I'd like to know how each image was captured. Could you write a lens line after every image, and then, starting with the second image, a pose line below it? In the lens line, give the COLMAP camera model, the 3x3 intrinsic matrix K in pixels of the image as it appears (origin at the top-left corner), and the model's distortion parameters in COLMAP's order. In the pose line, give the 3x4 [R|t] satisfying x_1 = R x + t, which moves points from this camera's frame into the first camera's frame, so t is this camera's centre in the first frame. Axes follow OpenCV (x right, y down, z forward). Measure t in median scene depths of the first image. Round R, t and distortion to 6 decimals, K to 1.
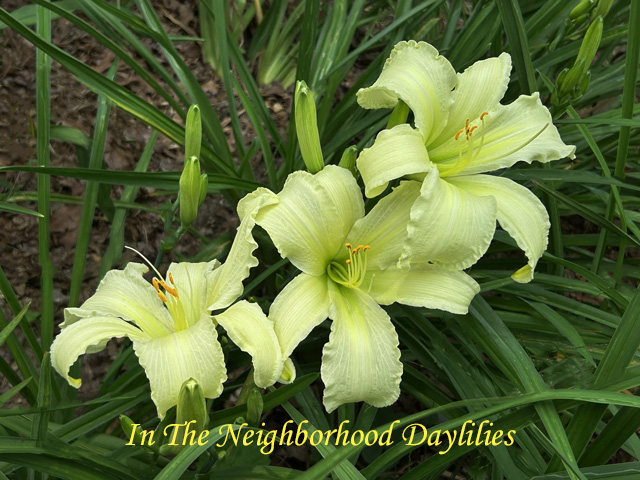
lens RADIAL K [[1054.8, 0, 321.0], [0, 1054.8, 238.1], [0, 0, 1]] dist [0.047301, 0.000000]
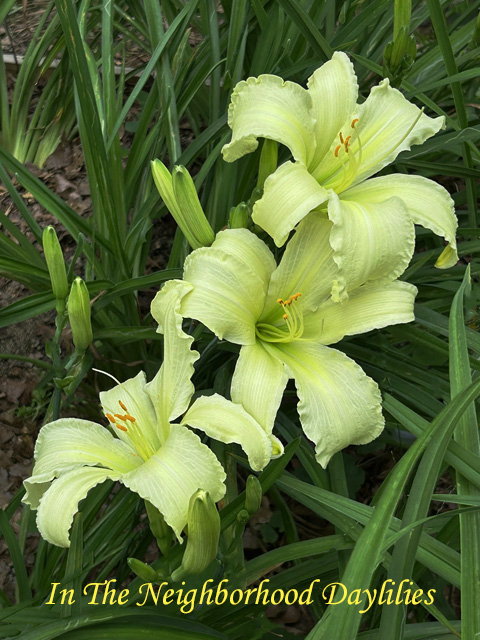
lens RADIAL K [[1297.5, 0, 240.0], [0, 1297.5, 321.6], [0, 0, 1]] dist [0.018336, 0.000000]
pose [[0.913923, -0.390386, 0.111100, -0.143492], [0.387159, 0.920647, 0.050166, -0.048177], [-0.121868, -0.002834, 0.992542, -0.167799]]
